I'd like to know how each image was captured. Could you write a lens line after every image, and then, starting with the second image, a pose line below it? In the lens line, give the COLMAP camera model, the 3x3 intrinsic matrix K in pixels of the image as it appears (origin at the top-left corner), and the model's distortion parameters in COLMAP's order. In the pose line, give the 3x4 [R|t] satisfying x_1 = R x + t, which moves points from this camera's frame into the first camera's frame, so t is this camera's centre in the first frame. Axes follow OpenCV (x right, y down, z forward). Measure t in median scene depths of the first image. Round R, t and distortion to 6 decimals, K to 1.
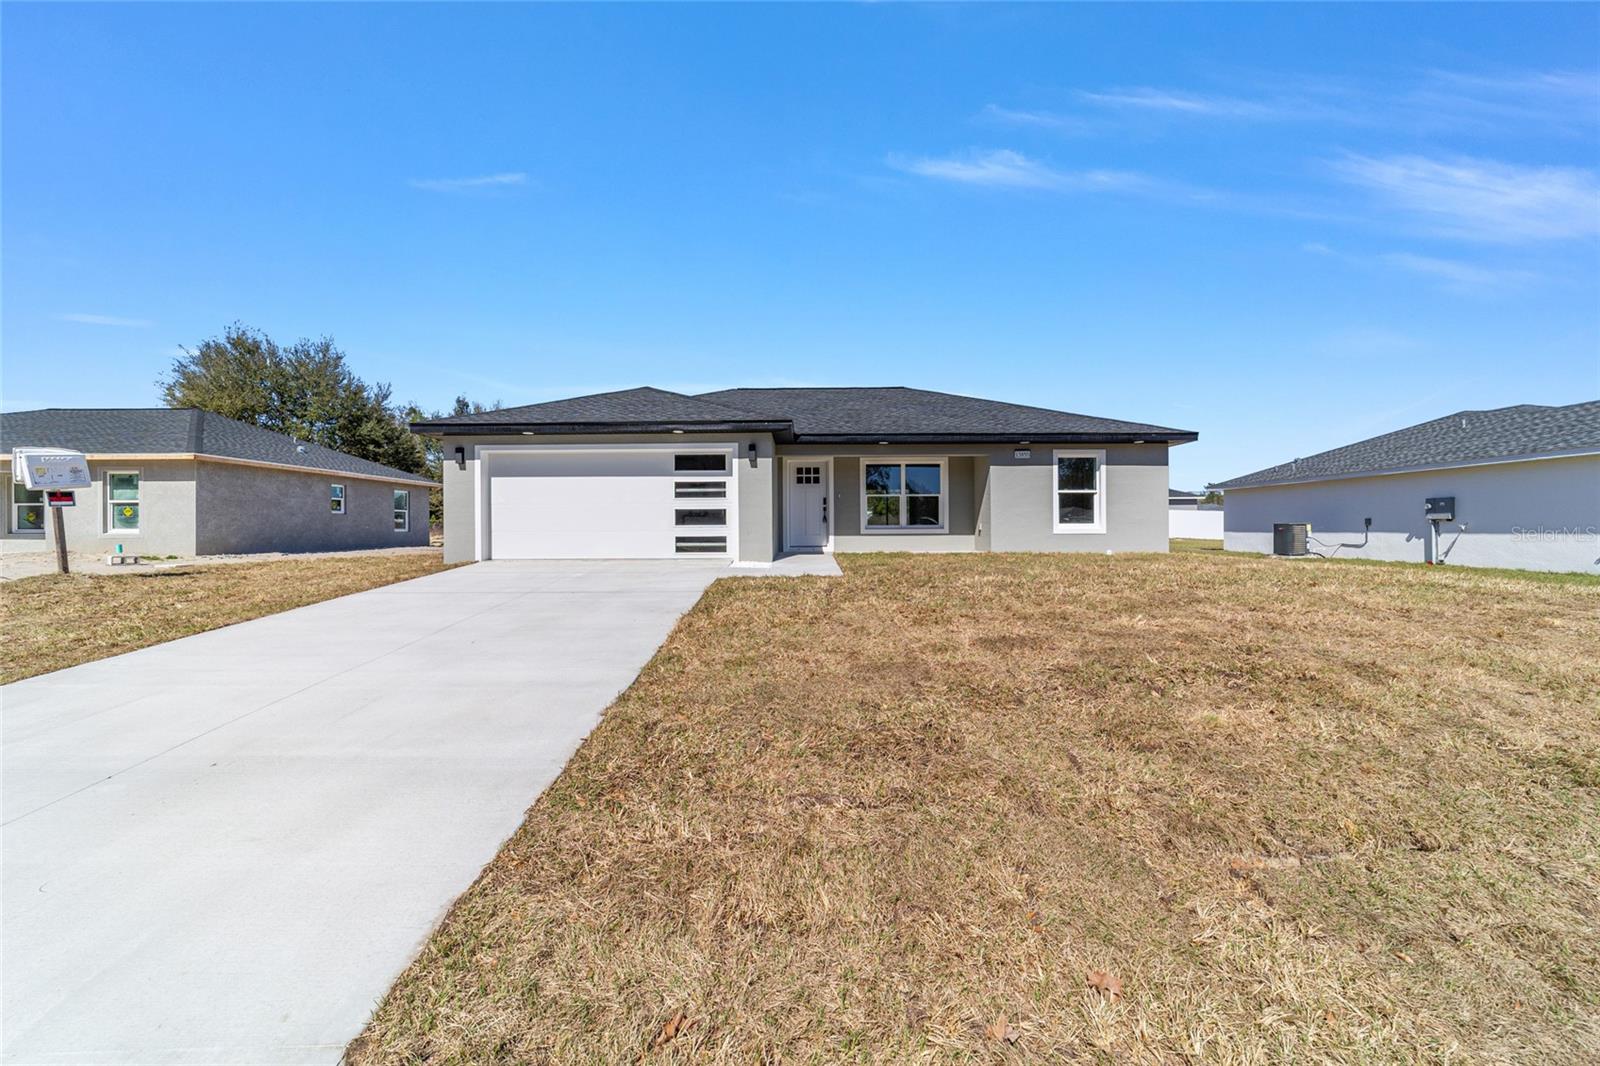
lens RADIAL K [[615.4, 0, 796.9], [0, 615.4, 529.0], [0, 0, 1]] dist [-0.018559, 0.008402]
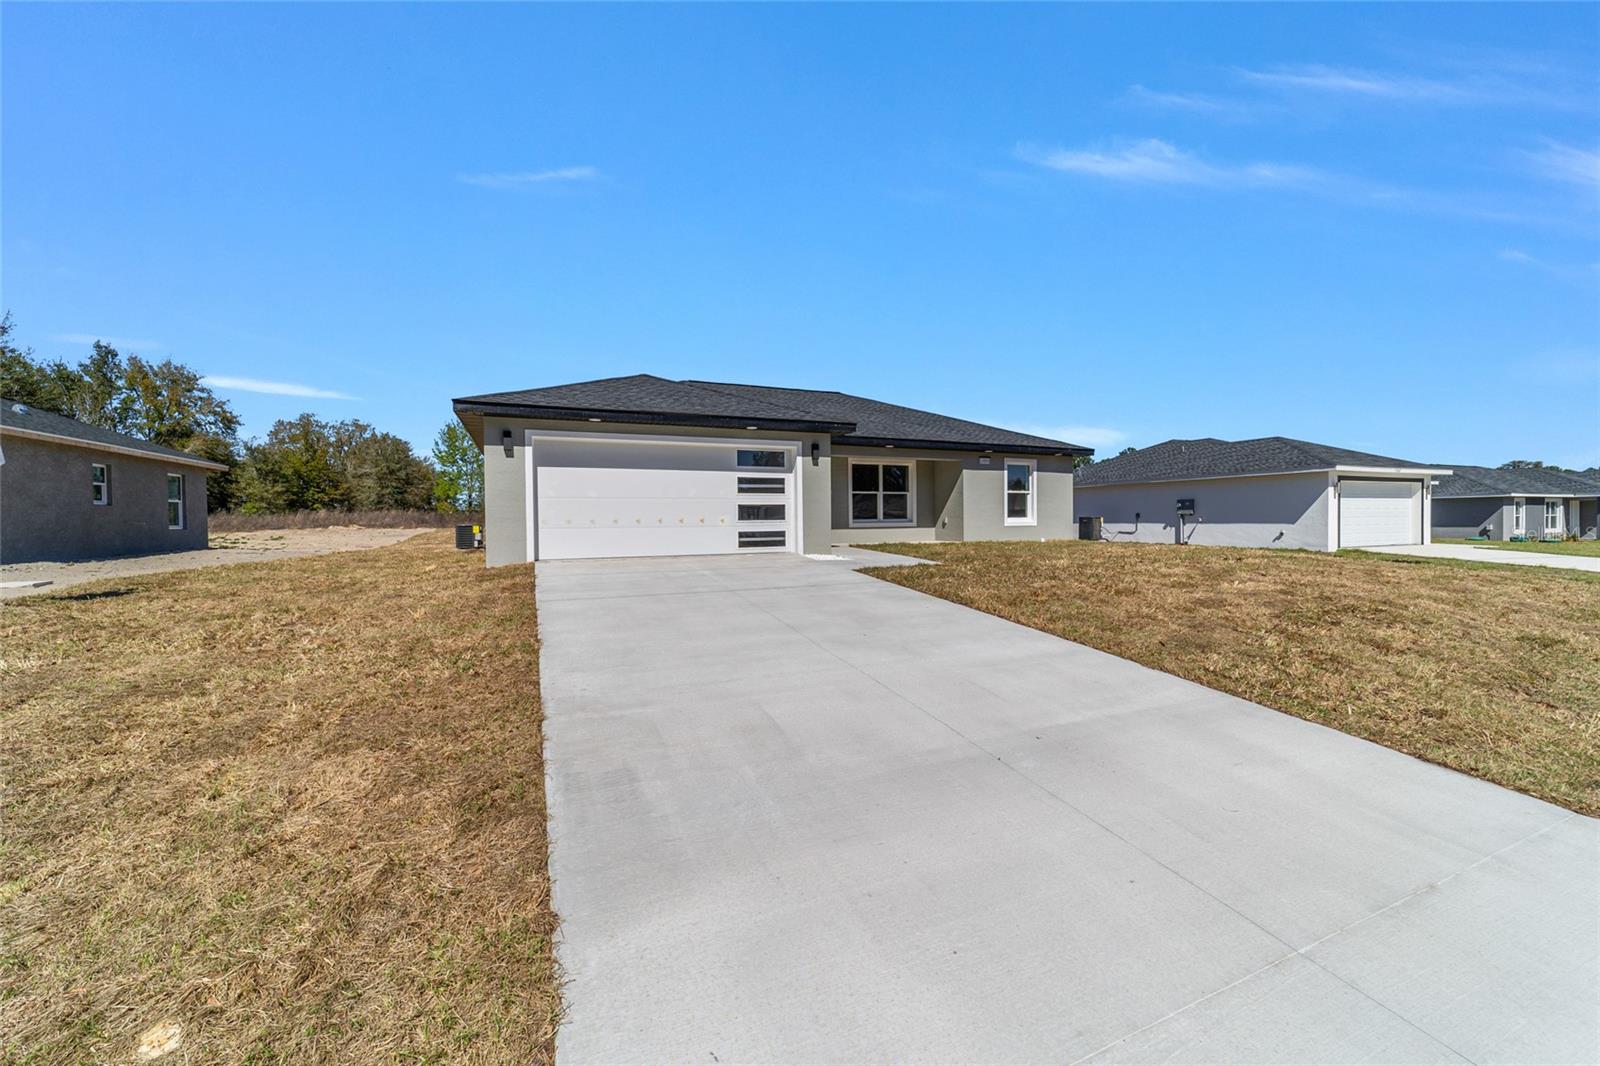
lens RADIAL K [[615.4, 0, 796.9], [0, 615.4, 529.0], [0, 0, 1]] dist [-0.018559, 0.008402]
pose [[0.912463, -0.009618, 0.409046, -0.471621], [0.004420, 0.999897, 0.013651, -0.004865], [-0.409135, -0.010648, 0.912412, 0.039955]]
